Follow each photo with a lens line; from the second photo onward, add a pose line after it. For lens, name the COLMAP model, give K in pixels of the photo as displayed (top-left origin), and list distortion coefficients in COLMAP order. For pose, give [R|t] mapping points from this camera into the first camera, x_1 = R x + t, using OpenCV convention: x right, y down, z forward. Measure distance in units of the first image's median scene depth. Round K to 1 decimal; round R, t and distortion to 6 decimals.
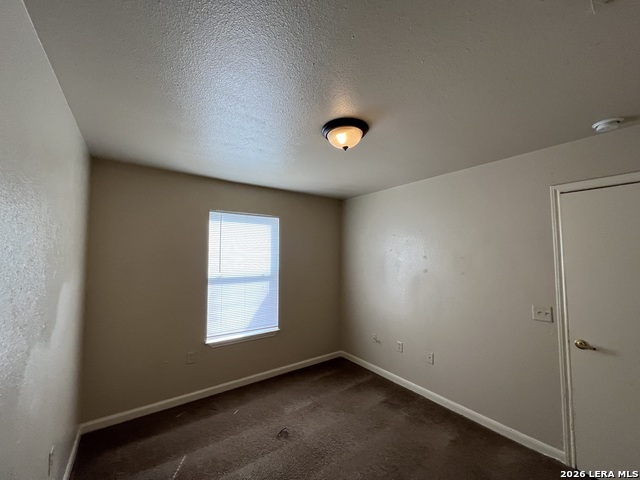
lens RADIAL K [[257.5, 0, 322.0], [0, 257.5, 240.1], [0, 0, 1]] dist [-0.000939, 0.000192]
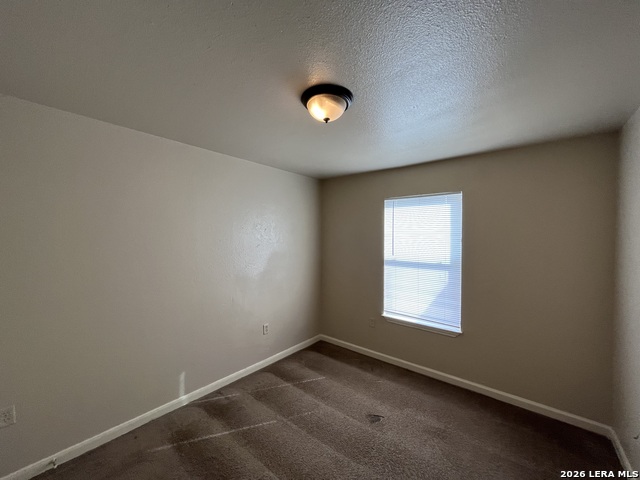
lens RADIAL K [[257.5, 0, 311.0], [0, 257.5, 235.5], [0, 0, 1]] dist [-0.000939, 0.000192]
pose [[0.226770, -0.006533, -0.973926, 0.581061], [0.053387, 0.998557, 0.005733, 0.016969], [0.972484, -0.053295, 0.226791, 0.424390]]
